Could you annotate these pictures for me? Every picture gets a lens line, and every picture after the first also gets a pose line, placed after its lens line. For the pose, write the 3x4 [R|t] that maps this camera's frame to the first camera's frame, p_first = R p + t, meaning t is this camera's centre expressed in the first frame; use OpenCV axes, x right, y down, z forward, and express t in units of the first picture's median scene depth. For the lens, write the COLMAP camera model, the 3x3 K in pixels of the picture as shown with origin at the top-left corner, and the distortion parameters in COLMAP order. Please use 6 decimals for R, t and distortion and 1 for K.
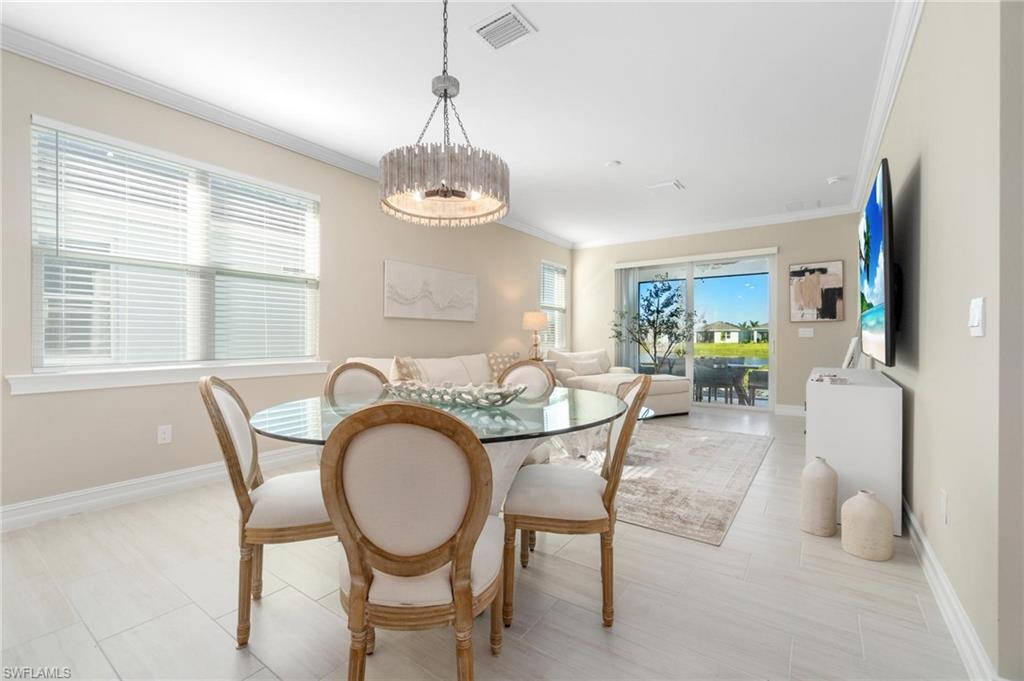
lens RADIAL K [[438.4, 0, 505.7], [0, 438.4, 339.8], [0, 0, 1]] dist [0.001420, 0.000861]
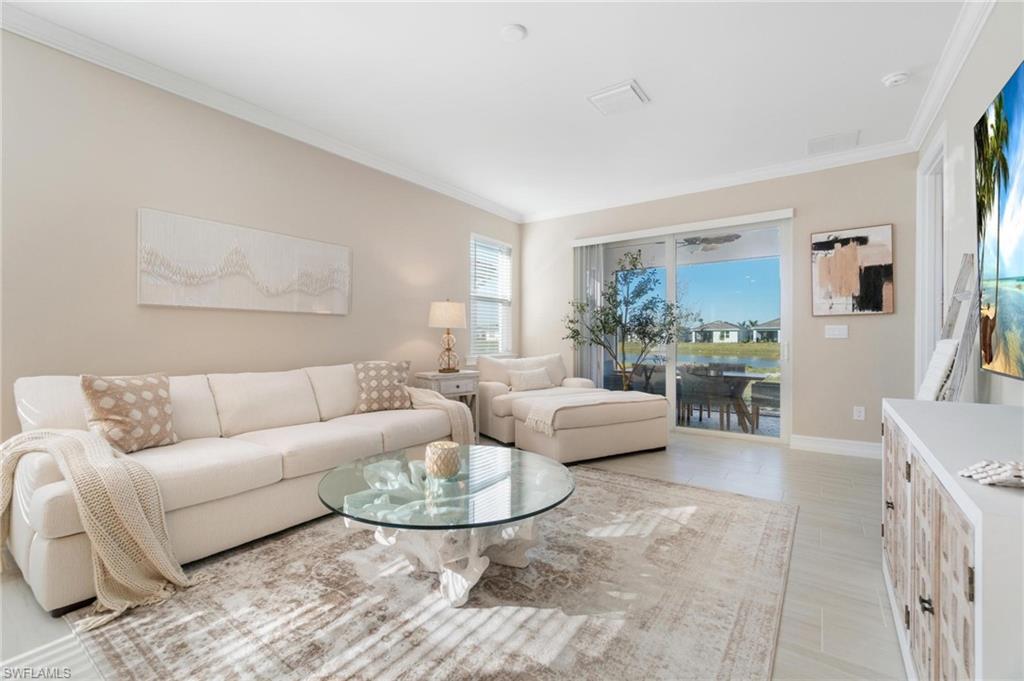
lens RADIAL K [[438.4, 0, 505.5], [0, 438.4, 336.4], [0, 0, 1]] dist [0.001420, 0.000861]
pose [[1.000000, -0.000097, 0.000782, 0.159567], [0.000103, 0.999976, -0.006860, -0.004001], [-0.000782, 0.006860, 0.999976, 0.299700]]
